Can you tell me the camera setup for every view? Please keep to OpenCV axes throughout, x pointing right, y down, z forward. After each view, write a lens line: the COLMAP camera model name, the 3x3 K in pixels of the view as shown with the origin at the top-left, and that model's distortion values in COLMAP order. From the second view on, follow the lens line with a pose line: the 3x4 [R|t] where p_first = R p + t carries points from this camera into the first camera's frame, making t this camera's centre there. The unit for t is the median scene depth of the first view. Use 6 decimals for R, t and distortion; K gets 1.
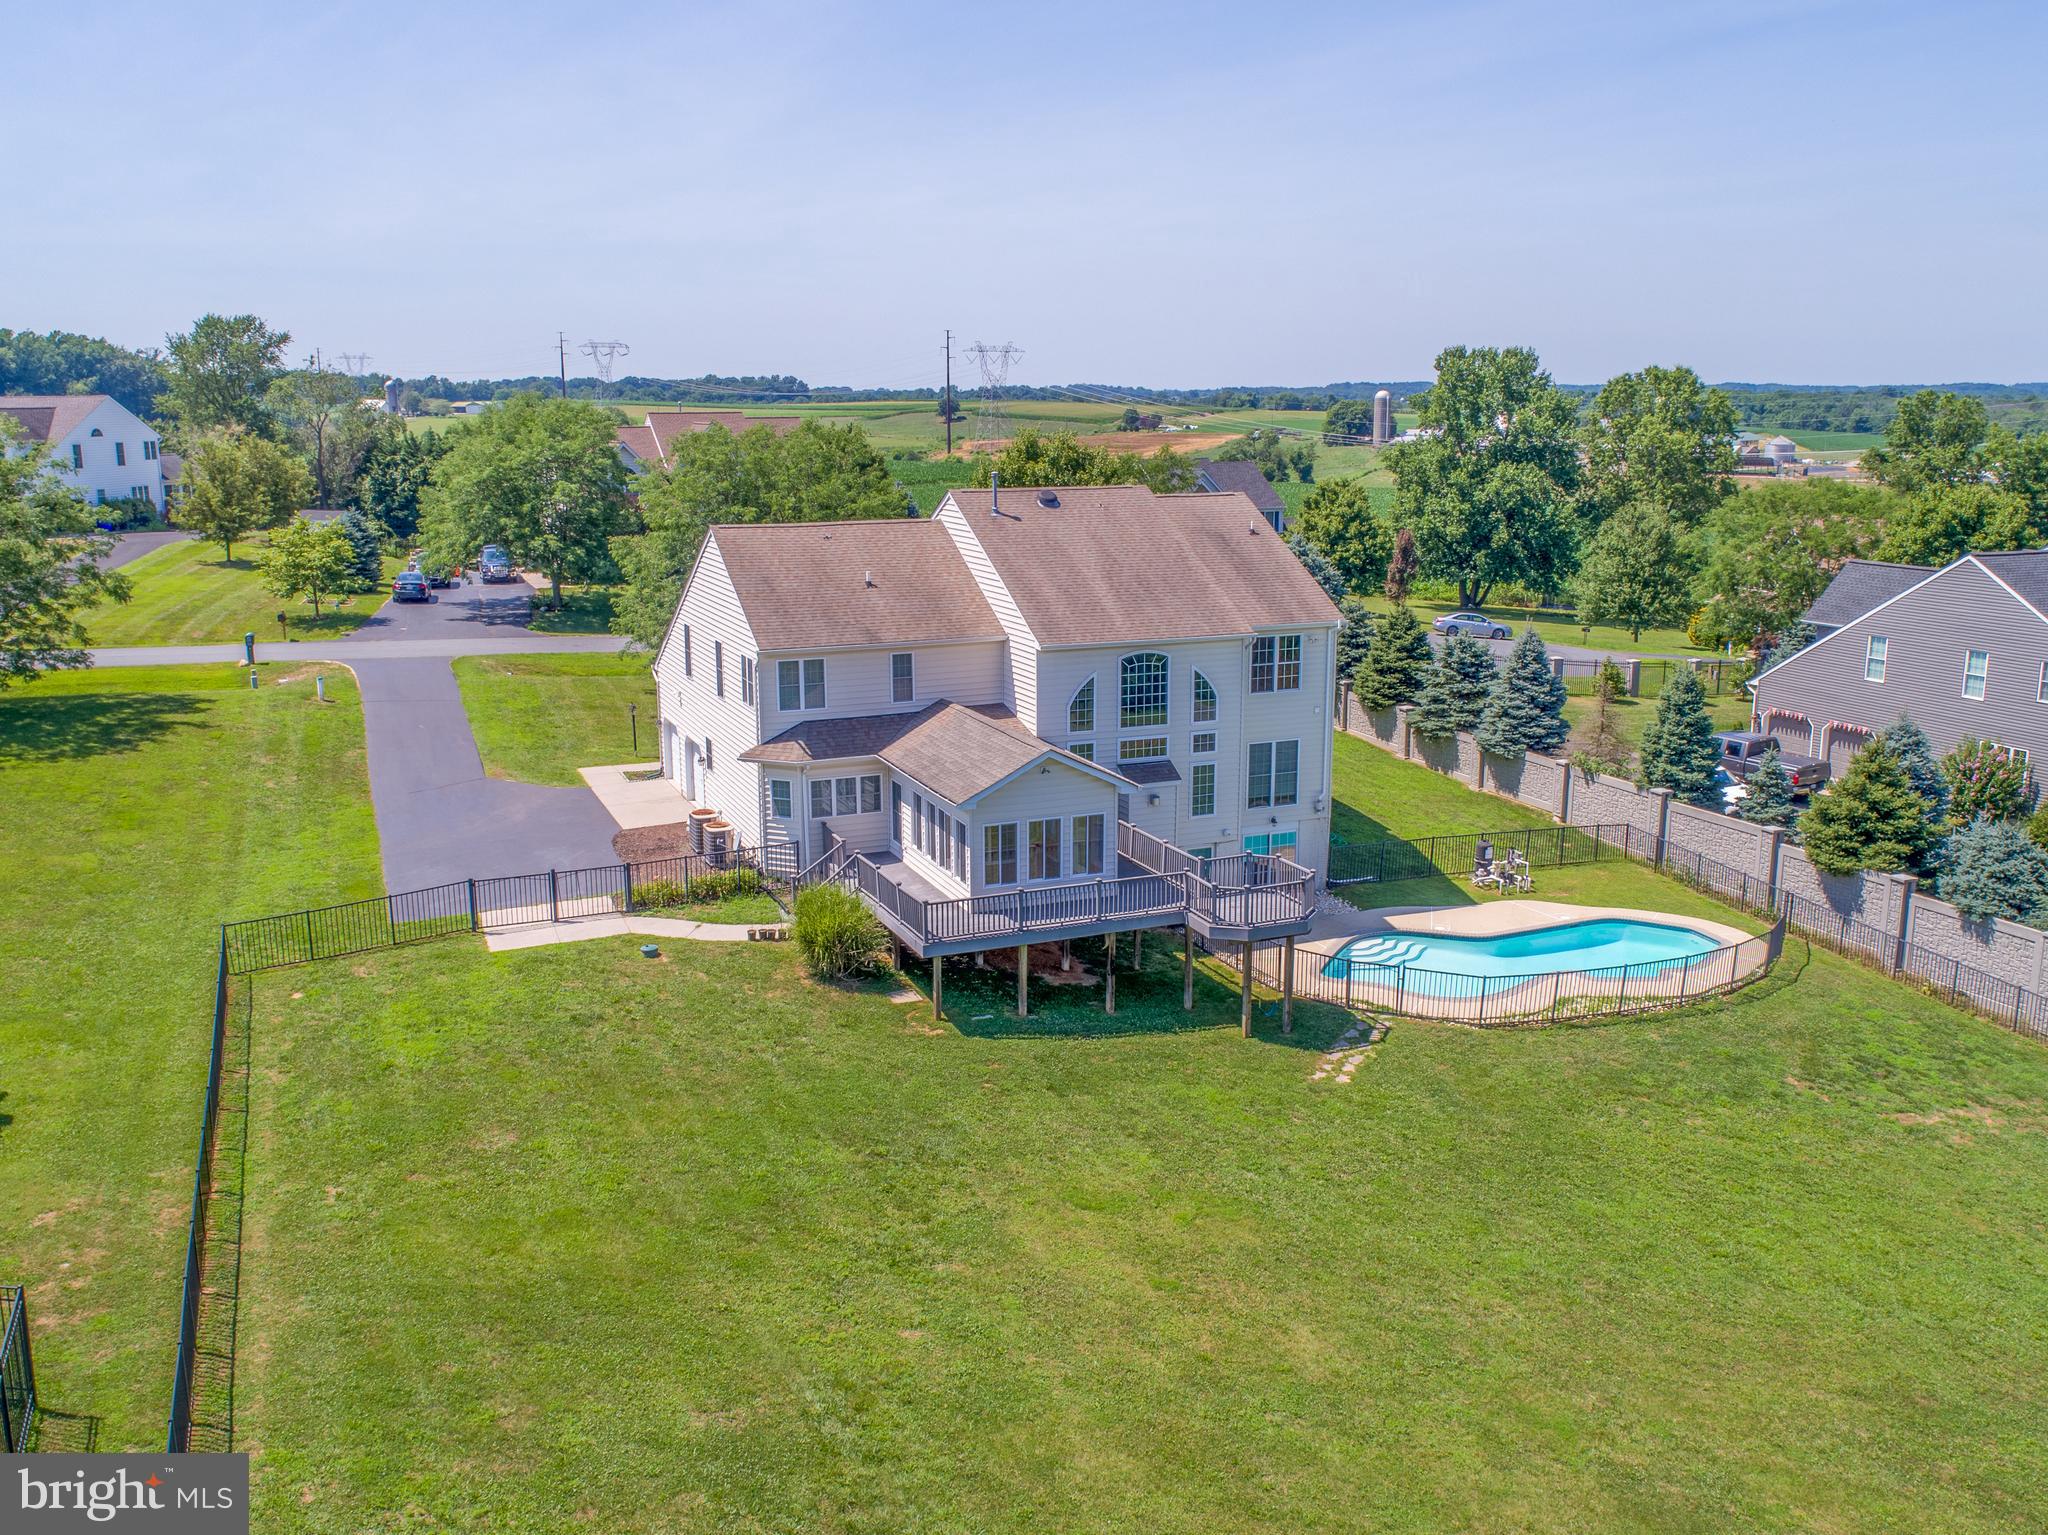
lens RADIAL K [[1561.7, 0, 1024.8], [0, 1561.7, 767.0], [0, 0, 1]] dist [-0.007944, -0.001764]
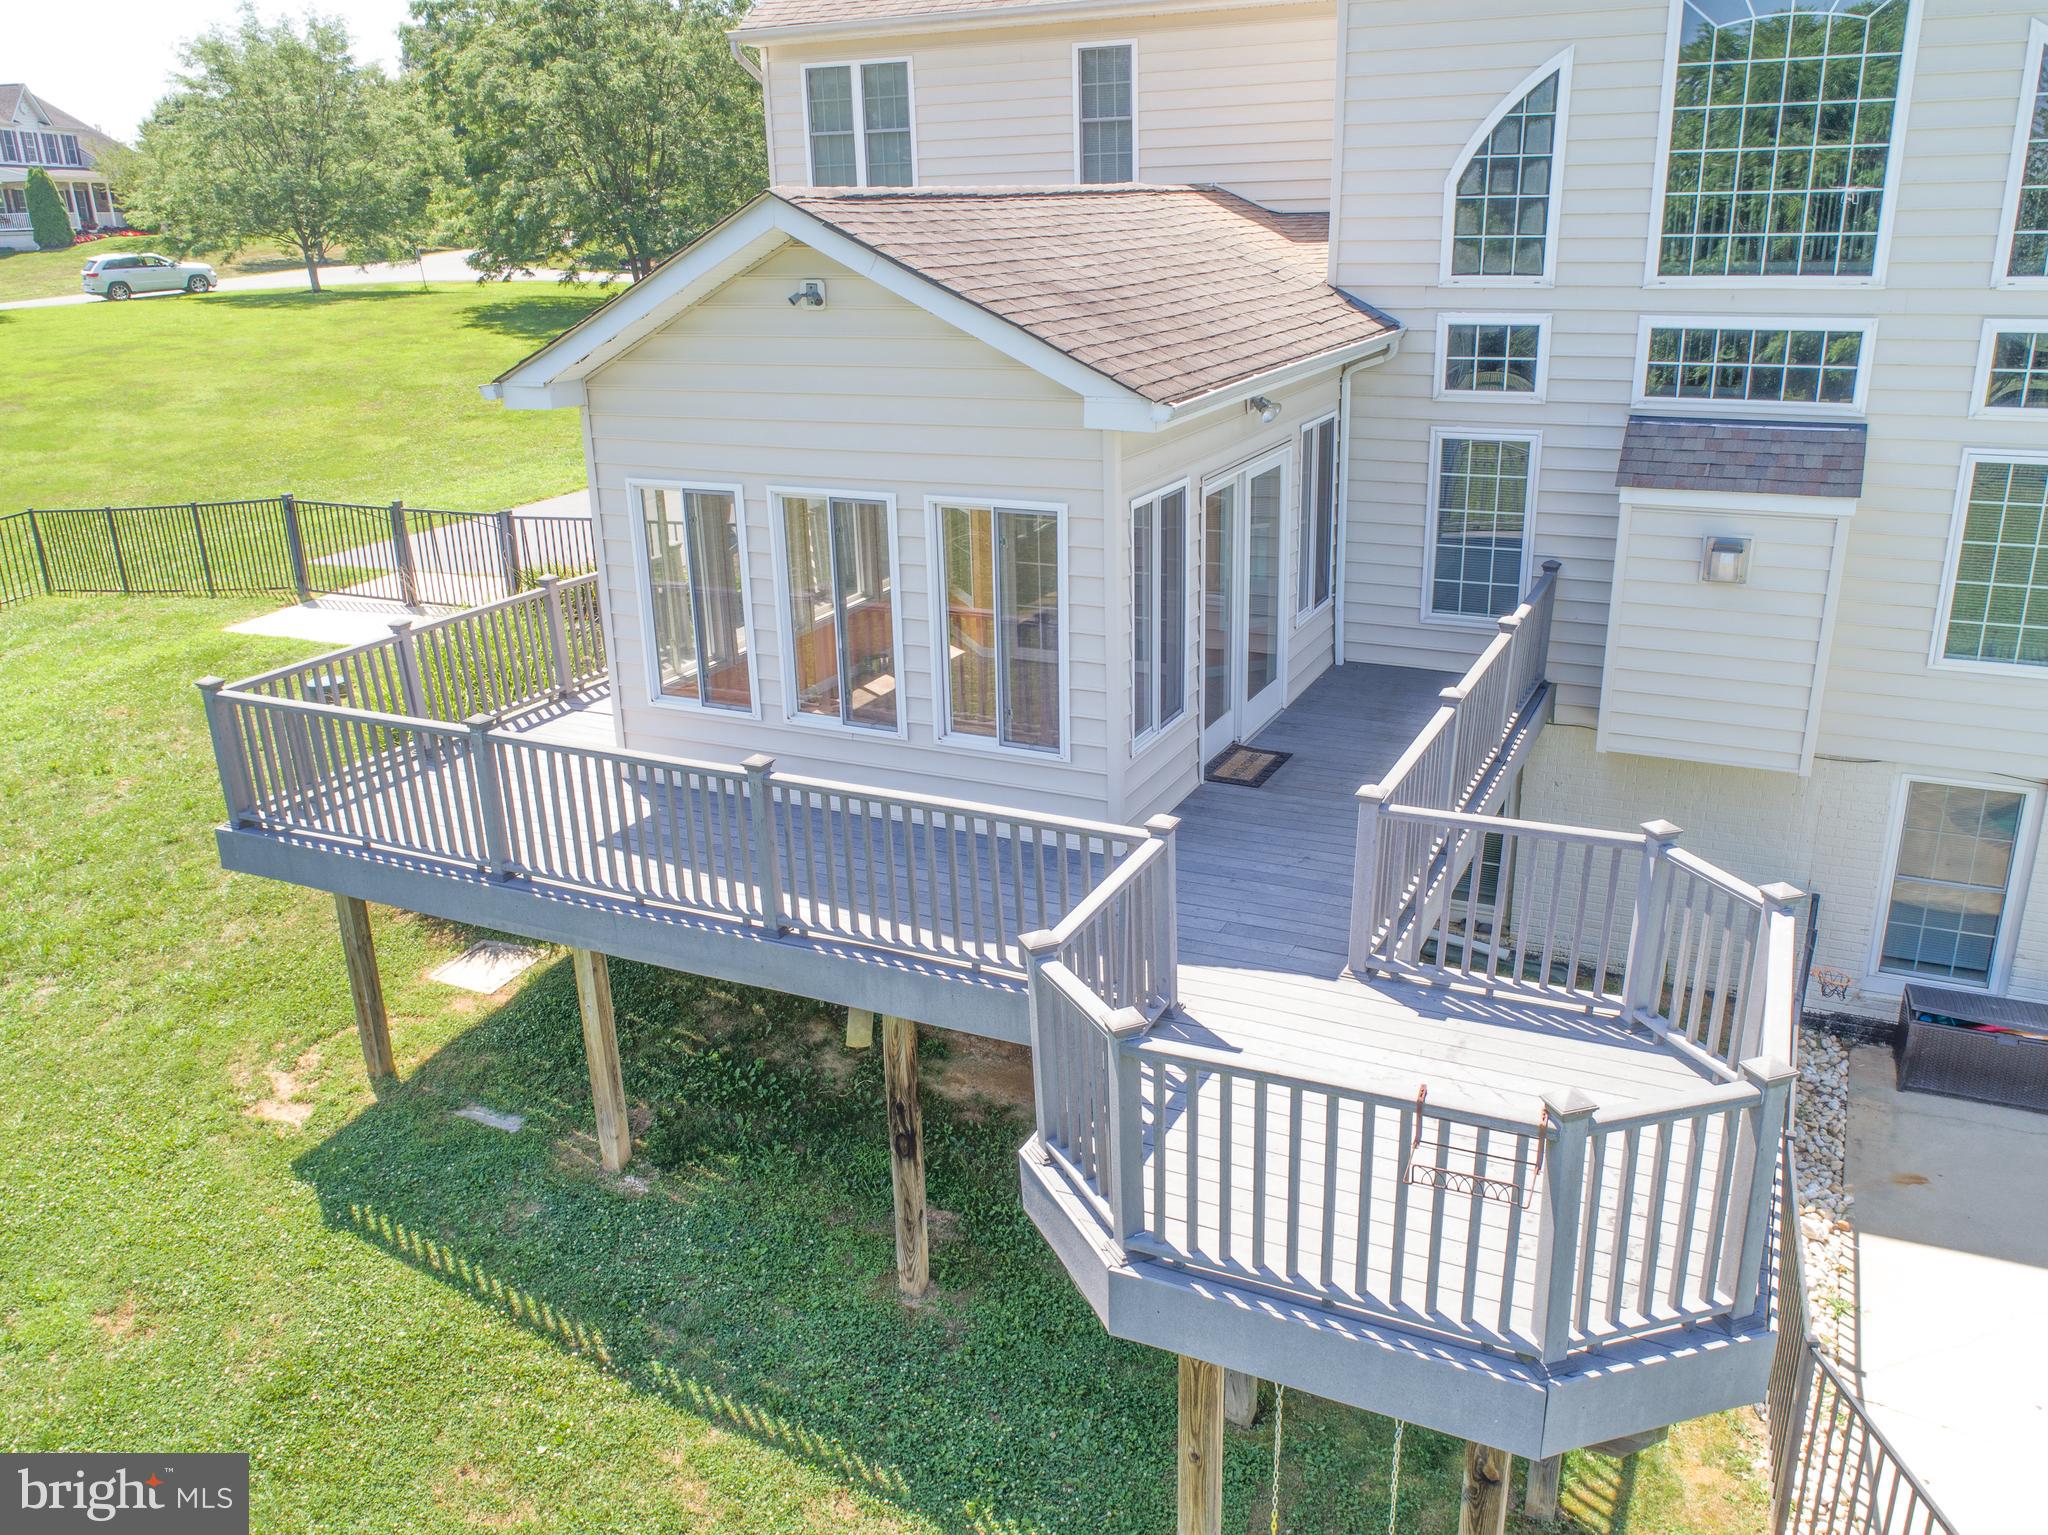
lens RADIAL K [[1561.7, 0, 1025.4], [0, 1561.7, 767.8], [0, 0, 1]] dist [-0.007944, -0.001764]
pose [[0.668213, 0.238726, -0.704628, 0.200425], [-0.131398, 0.970100, 0.204060, 0.017175], [0.732274, -0.043769, 0.679602, 0.739117]]
